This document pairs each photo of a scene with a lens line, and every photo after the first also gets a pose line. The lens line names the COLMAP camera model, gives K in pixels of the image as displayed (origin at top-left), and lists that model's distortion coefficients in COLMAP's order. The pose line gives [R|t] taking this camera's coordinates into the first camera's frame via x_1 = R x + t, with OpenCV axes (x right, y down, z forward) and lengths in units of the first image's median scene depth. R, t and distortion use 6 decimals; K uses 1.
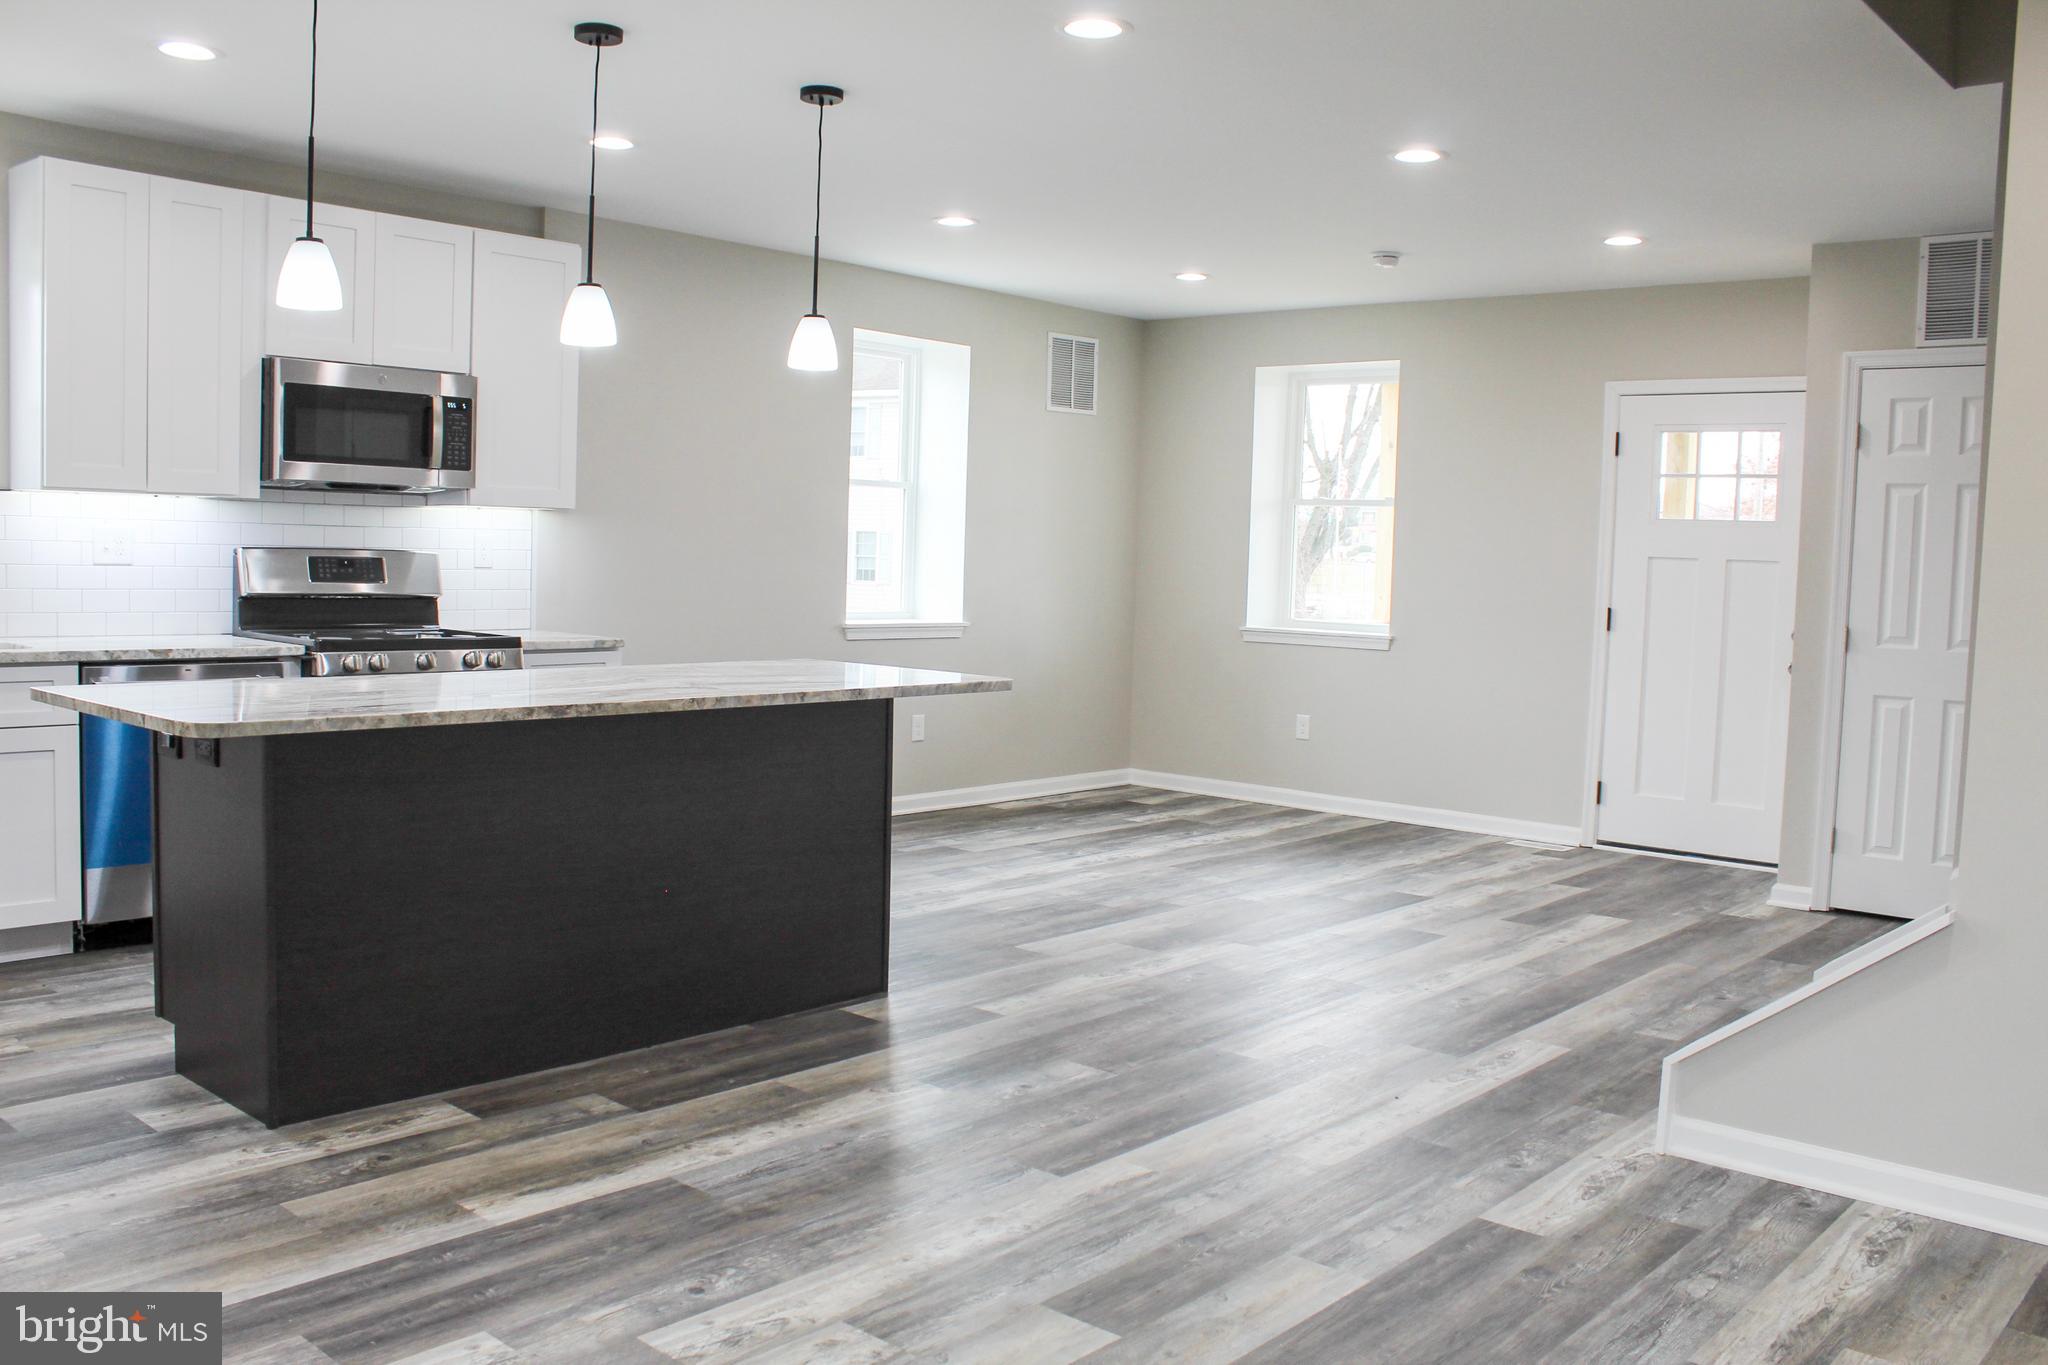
lens RADIAL K [[1734.2, 0, 1015.5], [0, 1734.2, 672.7], [0, 0, 1]] dist [-0.158781, 0.132809]
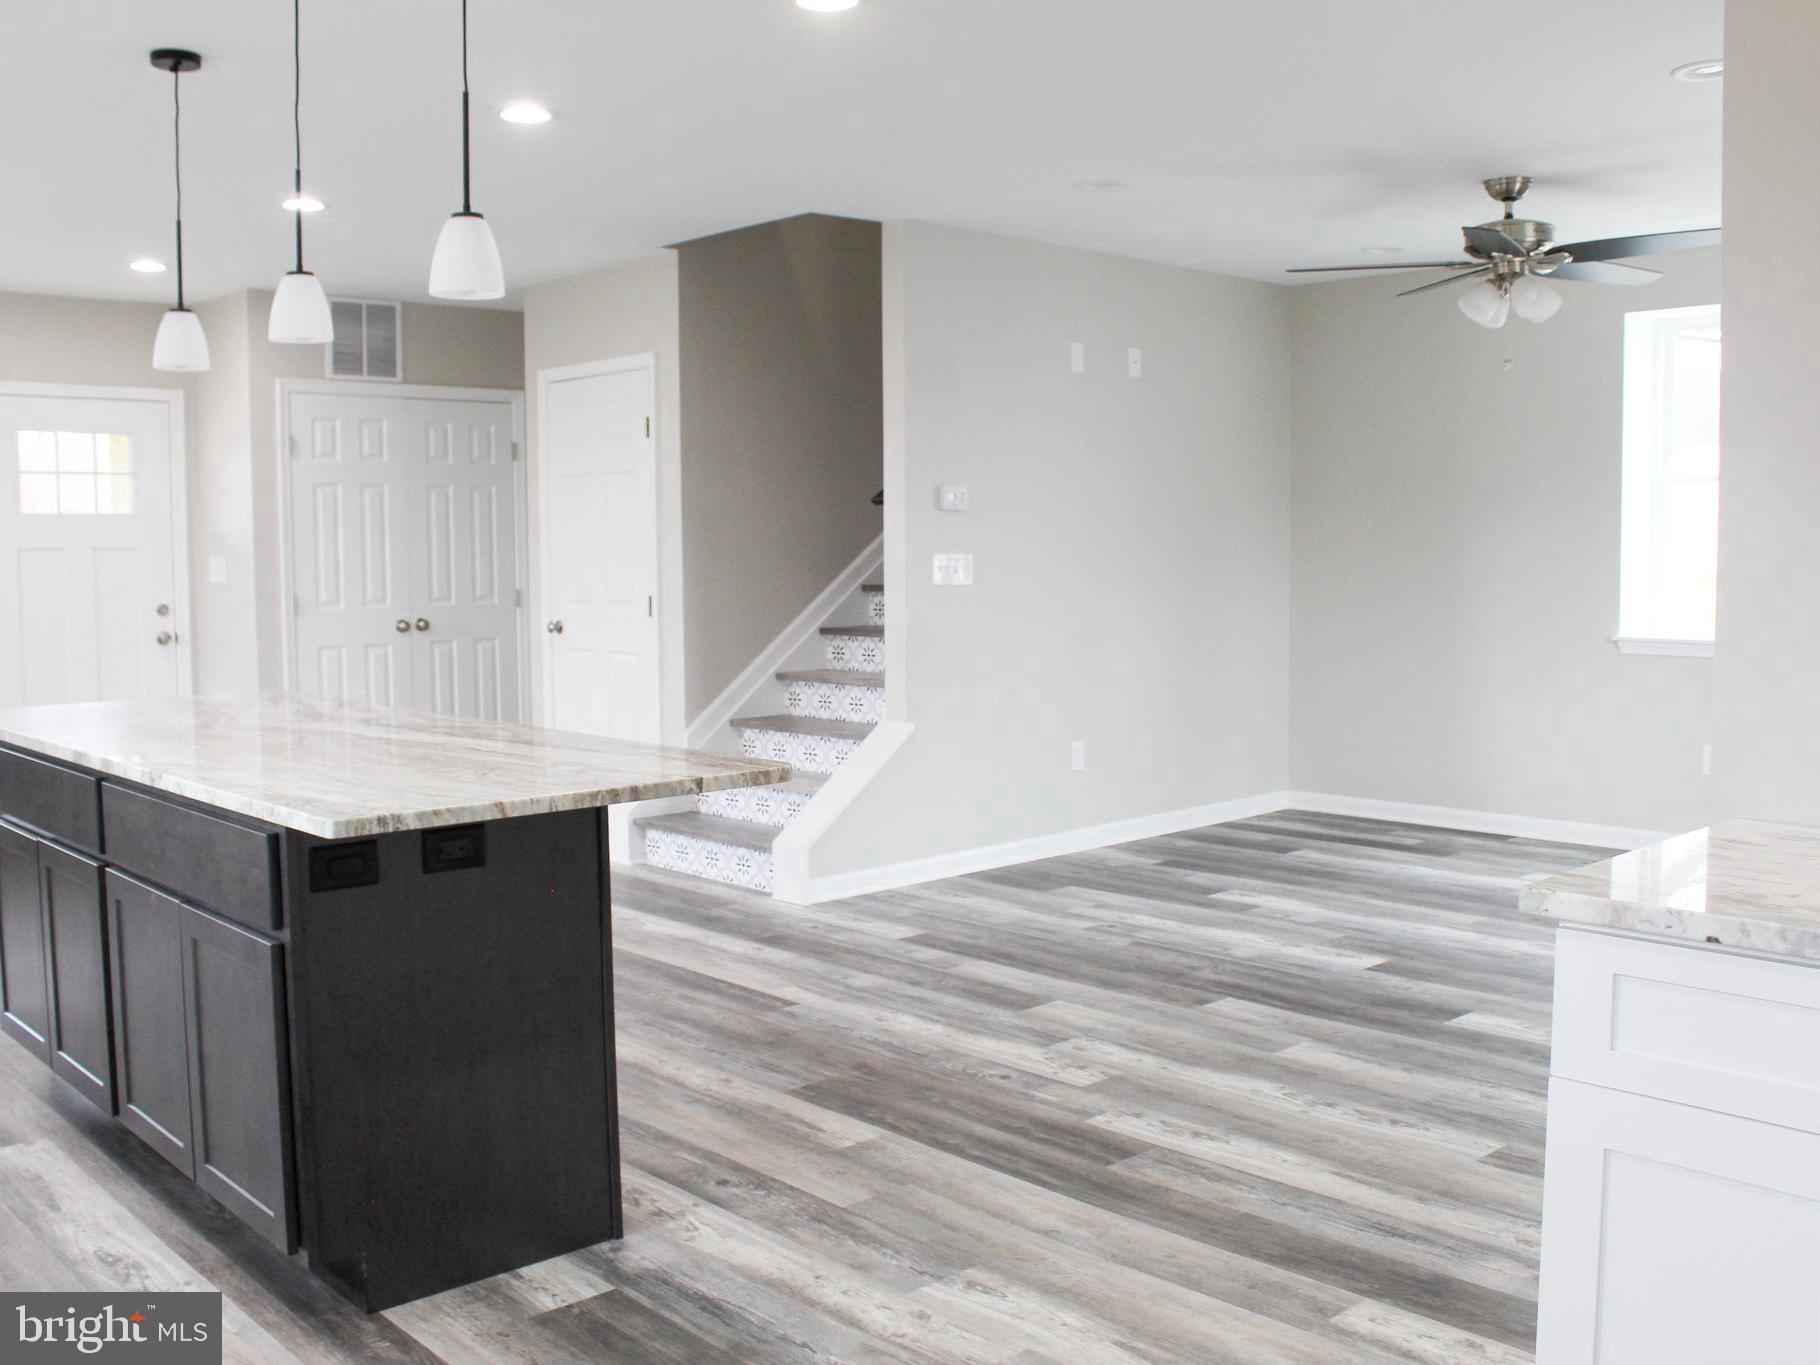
lens RADIAL K [[1714.2, 0, 907.4], [0, 1714.2, 680.6], [0, 0, 1]] dist [-0.105588, 0.000000]
pose [[0.091346, -0.110009, 0.989724, -1.015896], [0.081839, 0.991347, 0.102636, -0.079473], [-0.992451, 0.071623, 0.099558, 0.584053]]
